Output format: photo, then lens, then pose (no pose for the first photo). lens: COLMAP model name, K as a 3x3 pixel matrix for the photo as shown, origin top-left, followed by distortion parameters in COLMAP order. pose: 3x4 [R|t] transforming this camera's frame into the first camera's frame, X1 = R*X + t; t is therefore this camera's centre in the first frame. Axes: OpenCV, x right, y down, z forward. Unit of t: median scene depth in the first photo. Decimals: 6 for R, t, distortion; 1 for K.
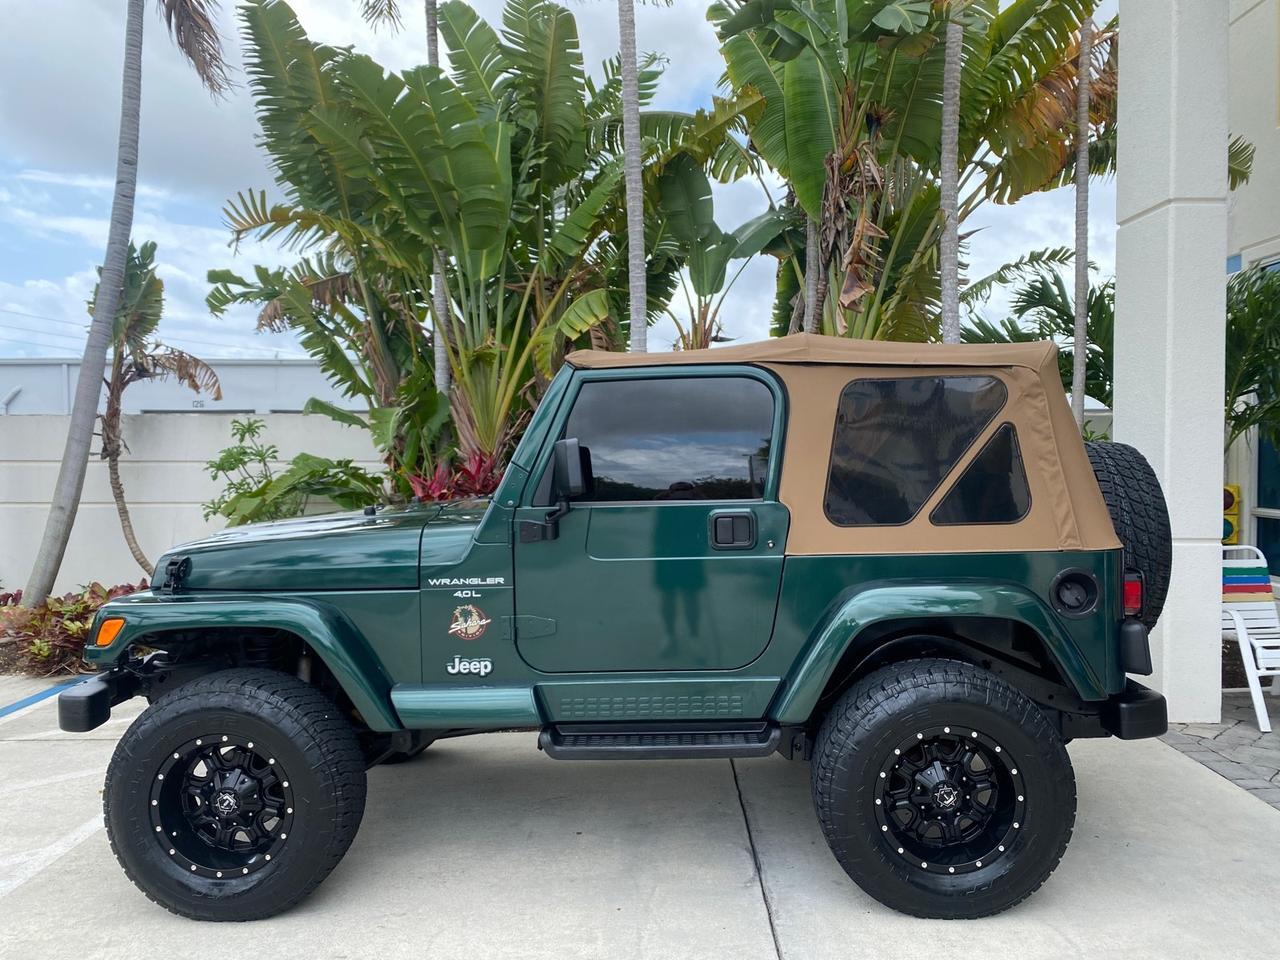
lens RADIAL K [[977.9, 0, 638.7], [0, 977.9, 481.6], [0, 0, 1]] dist [0.025402, -0.022840]
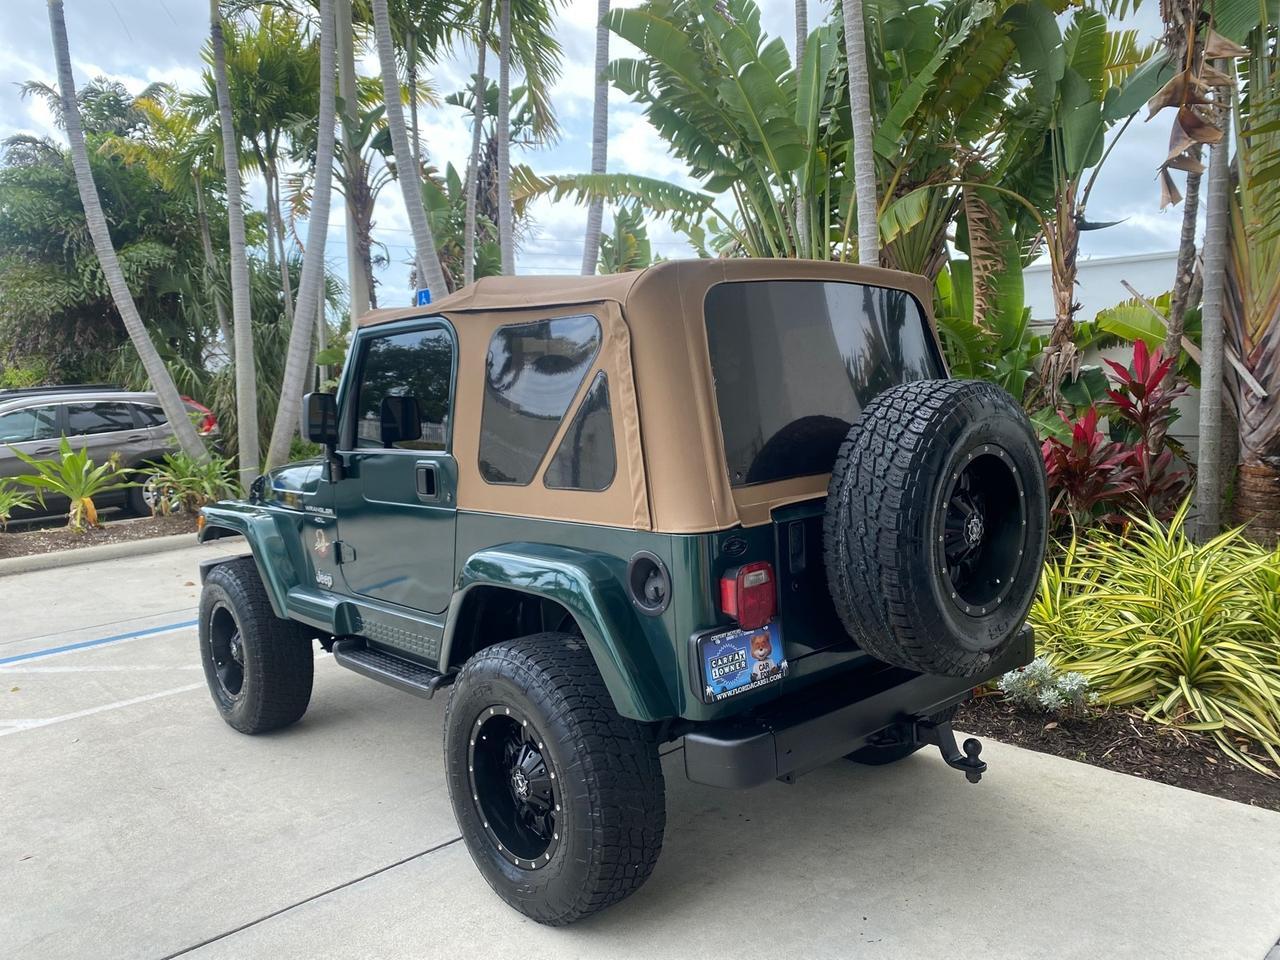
lens RADIAL K [[977.9, 0, 644.7], [0, 977.9, 473.5], [0, 0, 1]] dist [0.025402, -0.022840]
pose [[0.694909, 0.053565, -0.717100, 0.464210], [0.008272, 0.996560, 0.082456, -0.019104], [0.719050, -0.063232, 0.692075, 0.209858]]
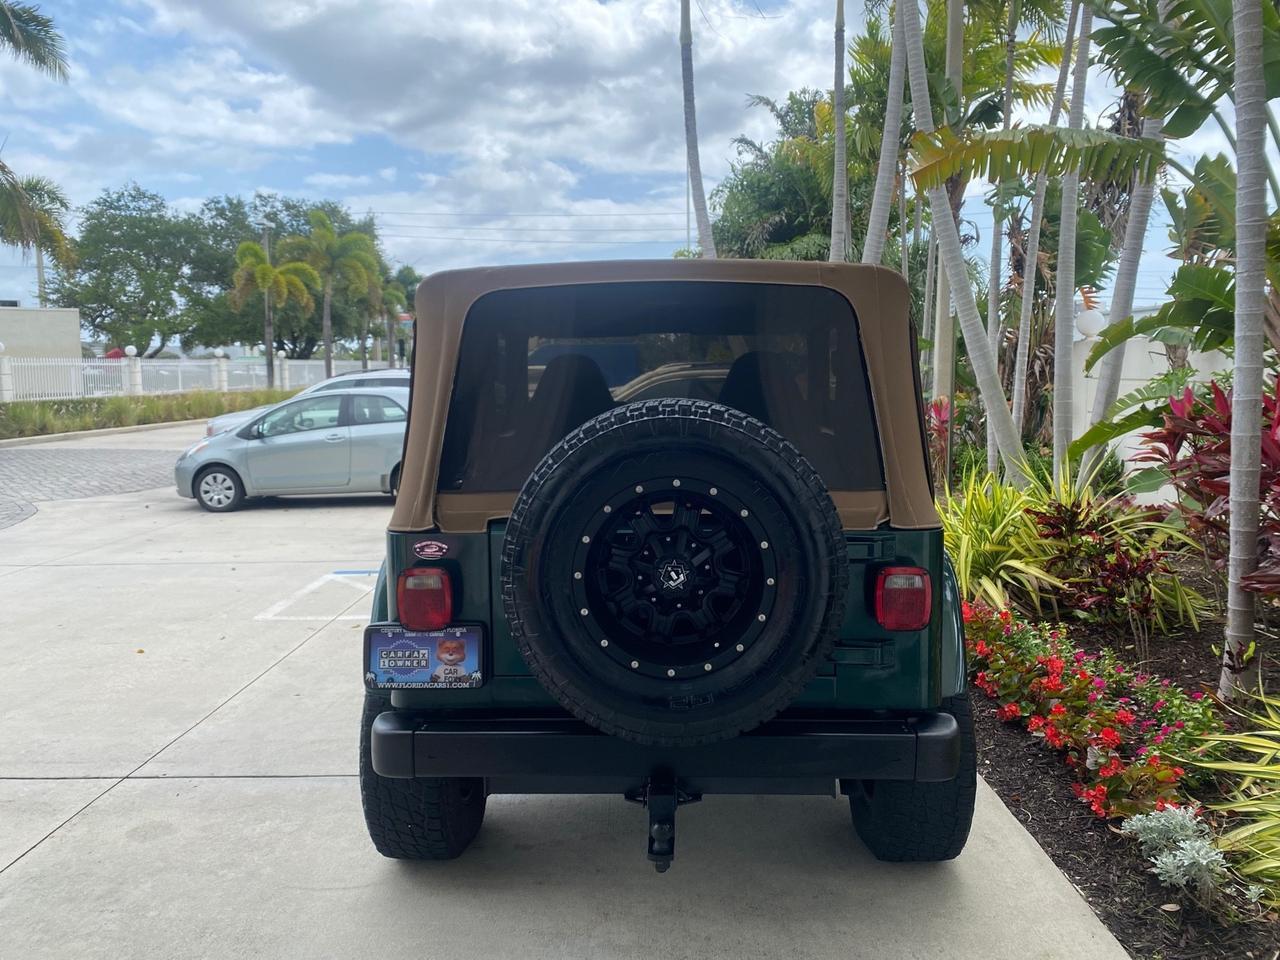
lens RADIAL K [[977.9, 0, 633.2], [0, 977.9, 485.5], [0, 0, 1]] dist [0.025402, -0.022840]
pose [[-0.005279, 0.120467, -0.992703, 0.595306], [-0.013431, 0.992619, 0.120528, -0.032254], [0.999896, 0.013969, -0.003622, 0.557776]]
